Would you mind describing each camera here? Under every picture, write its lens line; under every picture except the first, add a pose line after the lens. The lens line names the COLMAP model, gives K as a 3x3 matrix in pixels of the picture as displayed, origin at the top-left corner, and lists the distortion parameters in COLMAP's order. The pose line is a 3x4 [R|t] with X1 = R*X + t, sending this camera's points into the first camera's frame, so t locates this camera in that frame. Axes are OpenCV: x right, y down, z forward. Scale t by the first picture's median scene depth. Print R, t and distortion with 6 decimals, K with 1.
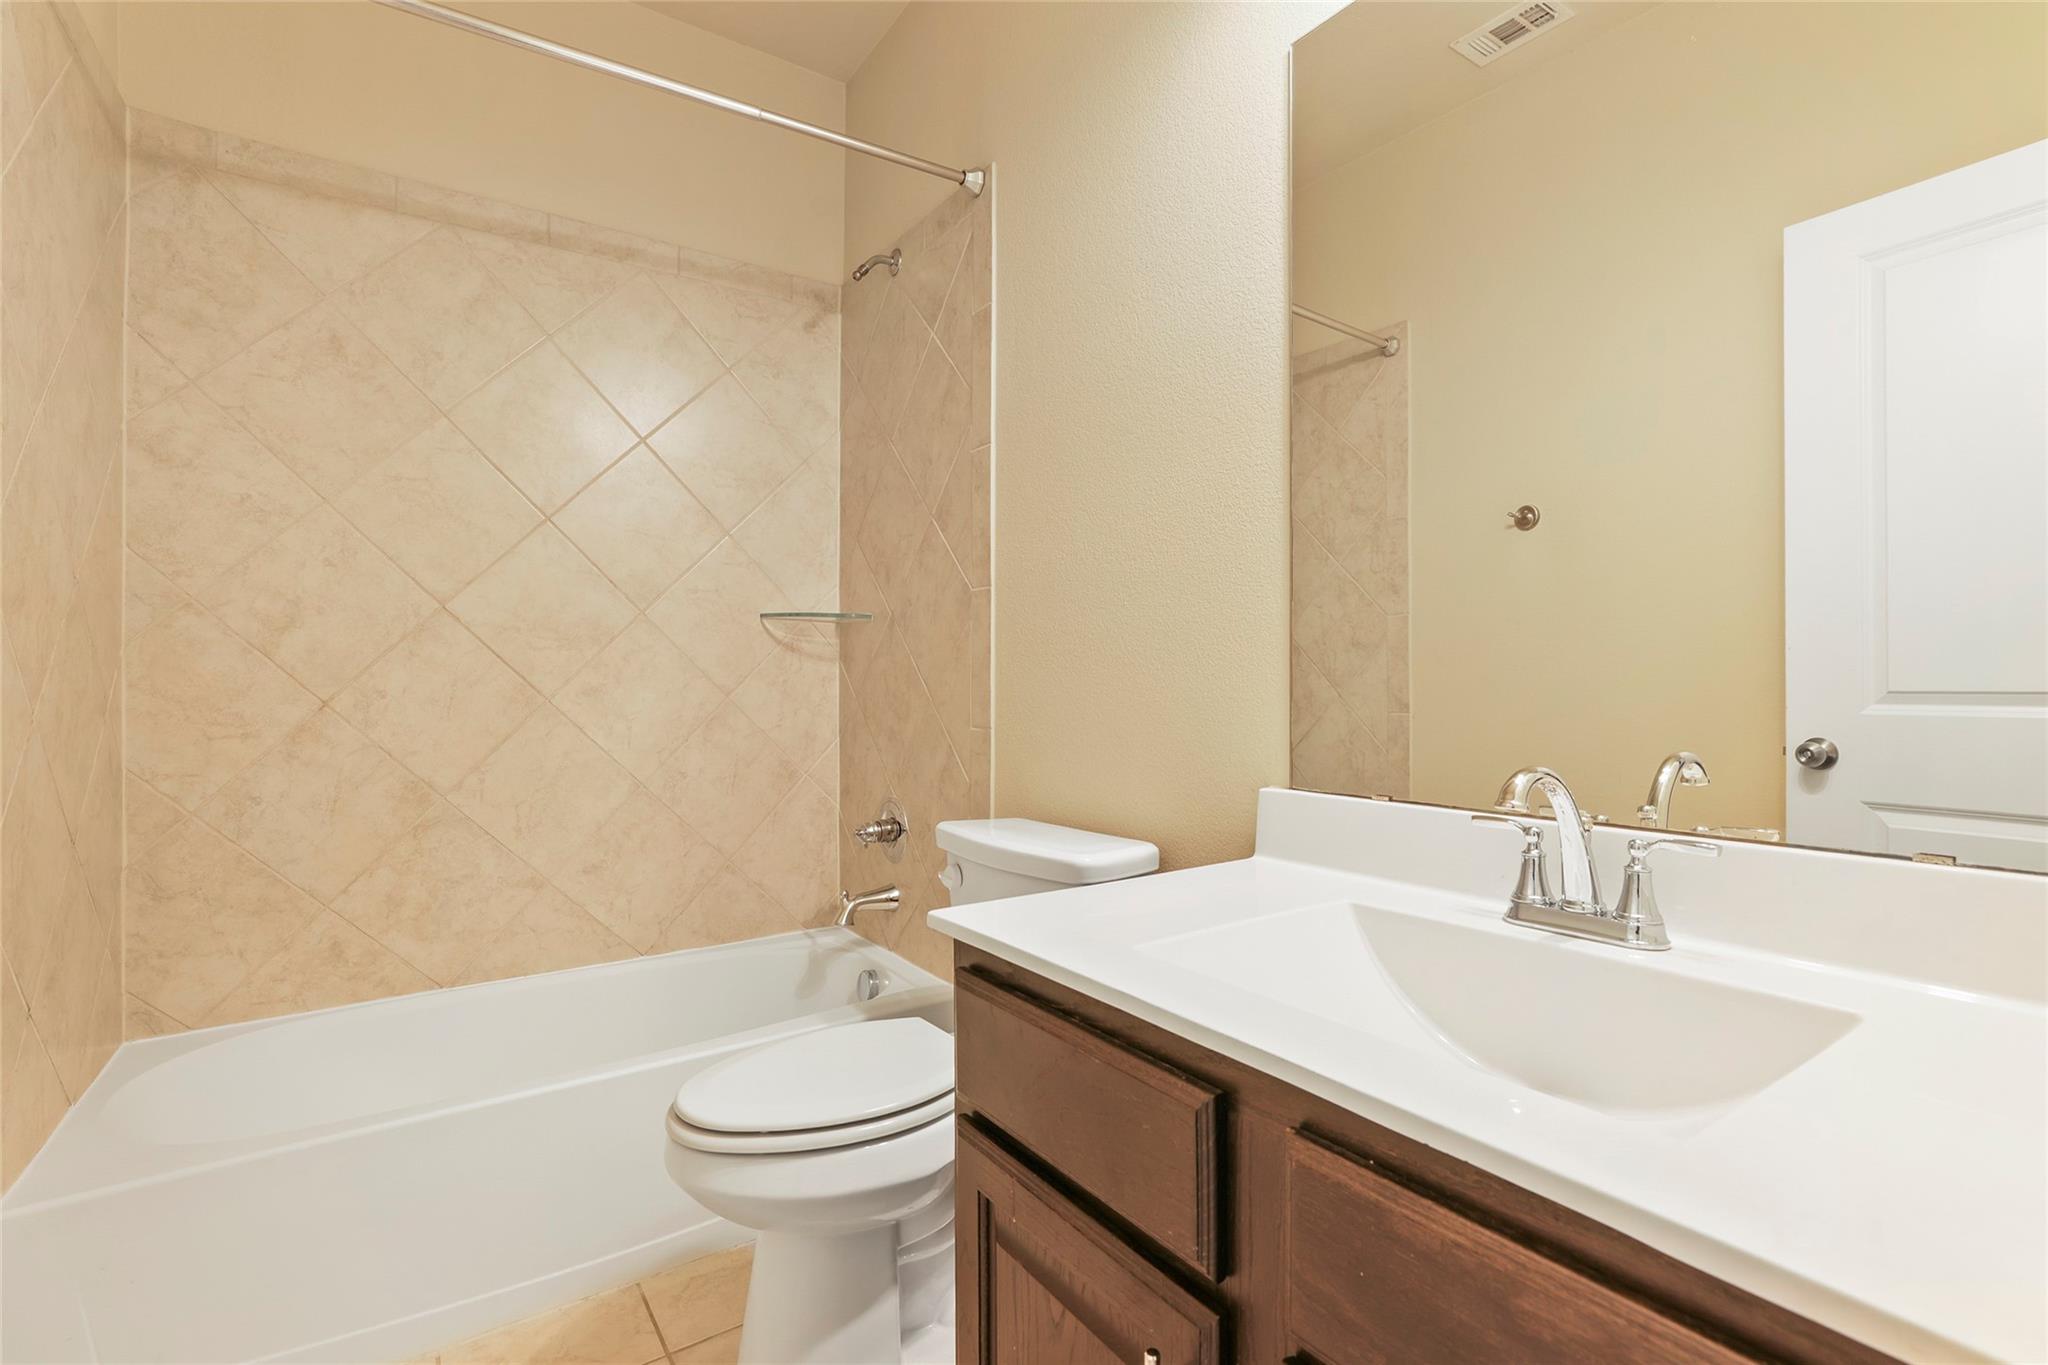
lens RADIAL K [[942.8, 0, 1030.3], [0, 942.8, 672.8], [0, 0, 1]] dist [-0.011536, 0.002350]
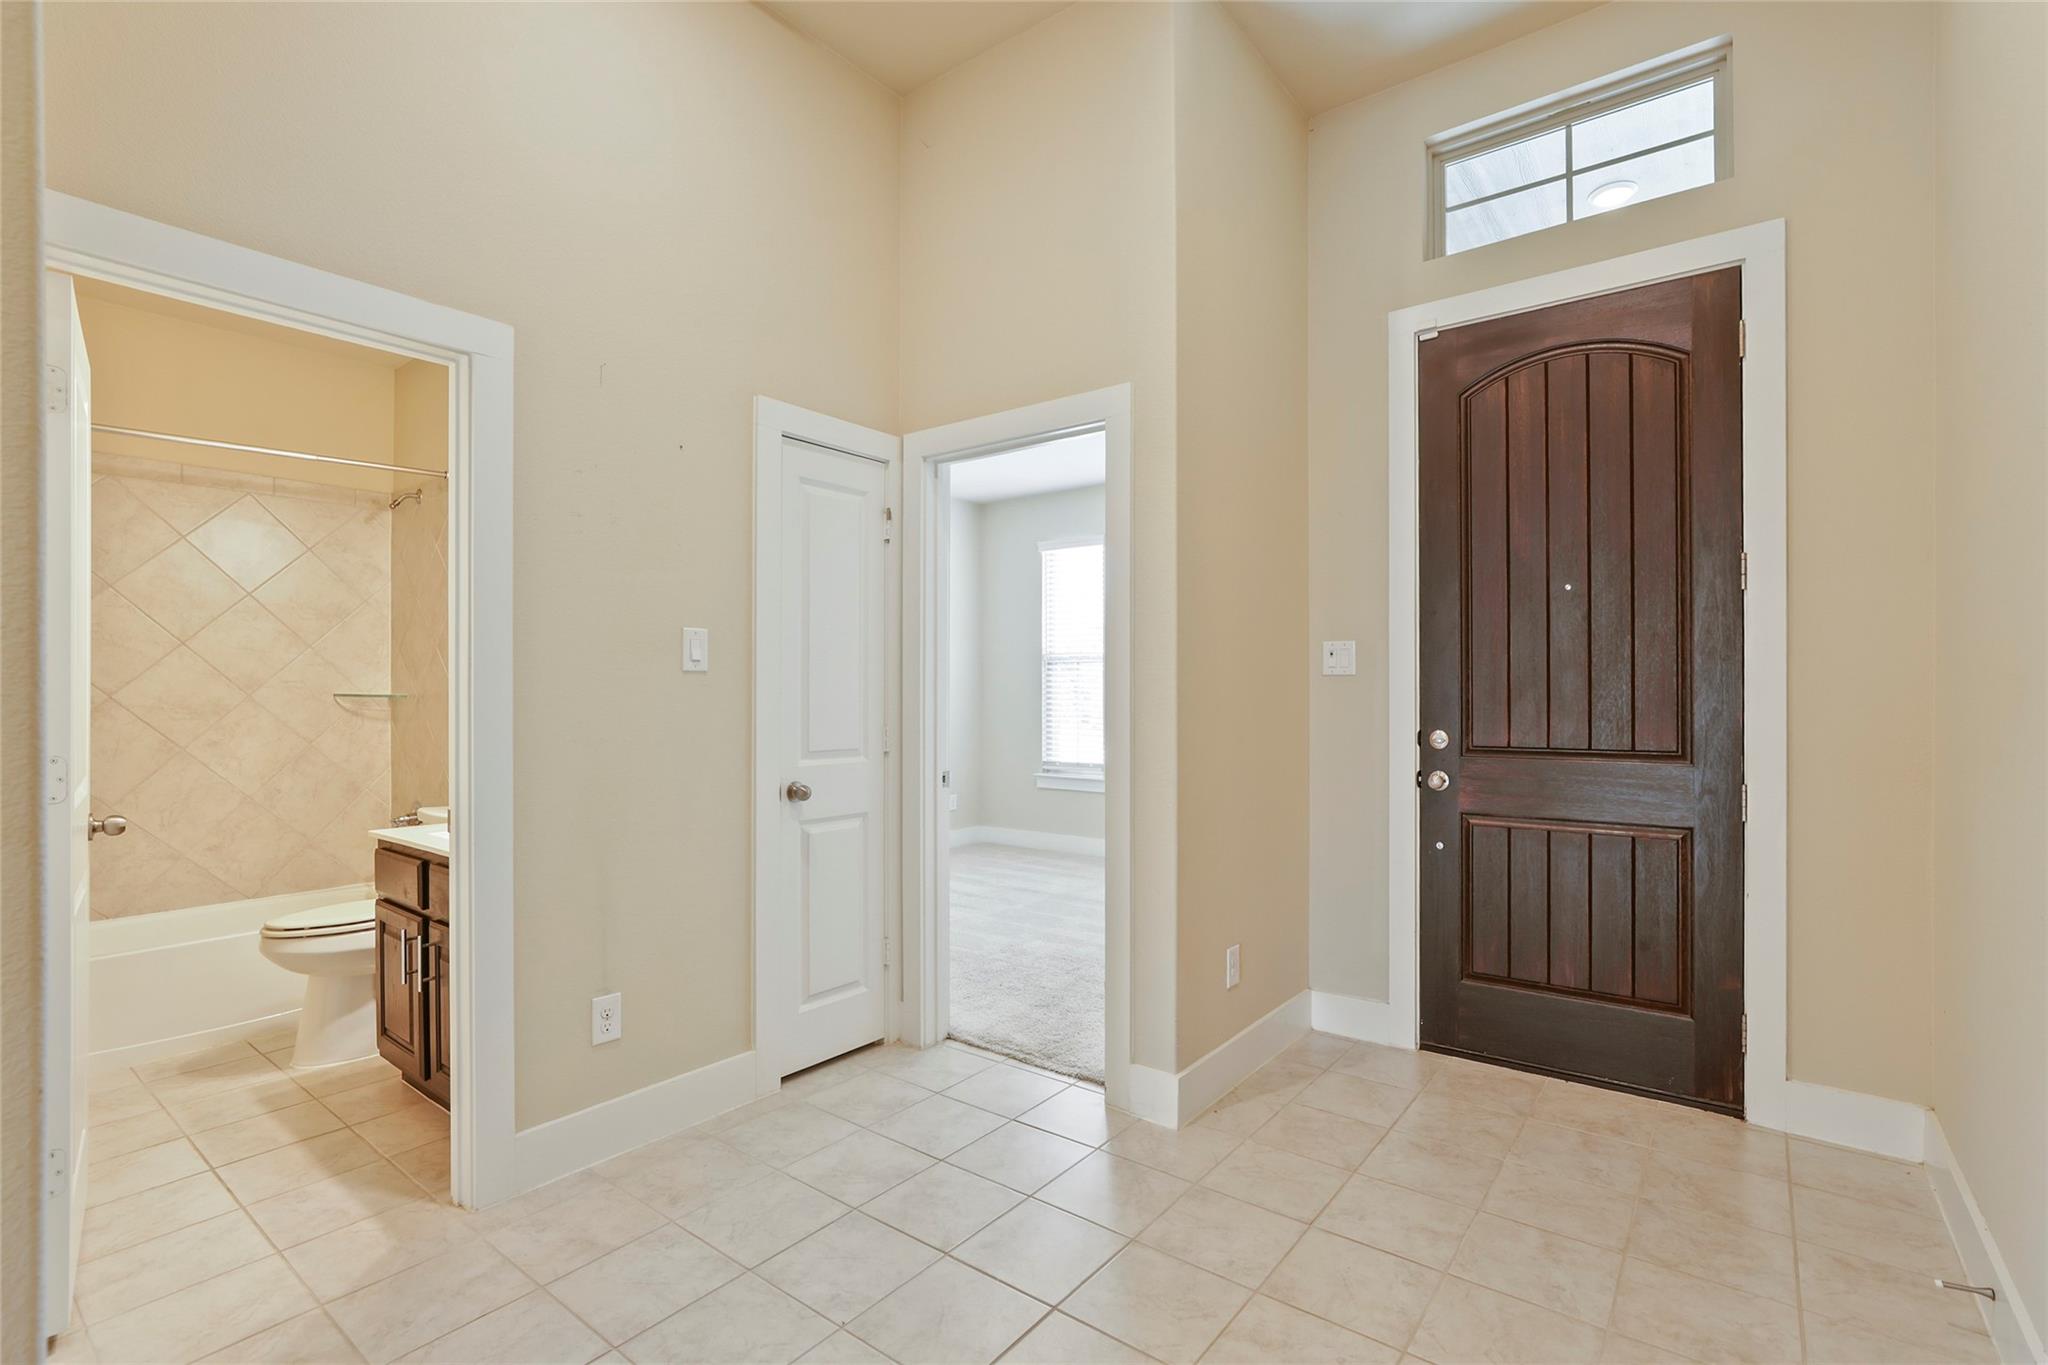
lens RADIAL K [[942.8, 0, 1041.7], [0, 942.8, 692.3], [0, 0, 1]] dist [-0.011536, 0.002350]
pose [[0.949801, -0.003392, 0.312838, 0.406152], [0.003879, 0.999992, -0.000937, -0.061867], [-0.312832, 0.002103, 0.949806, -1.021037]]
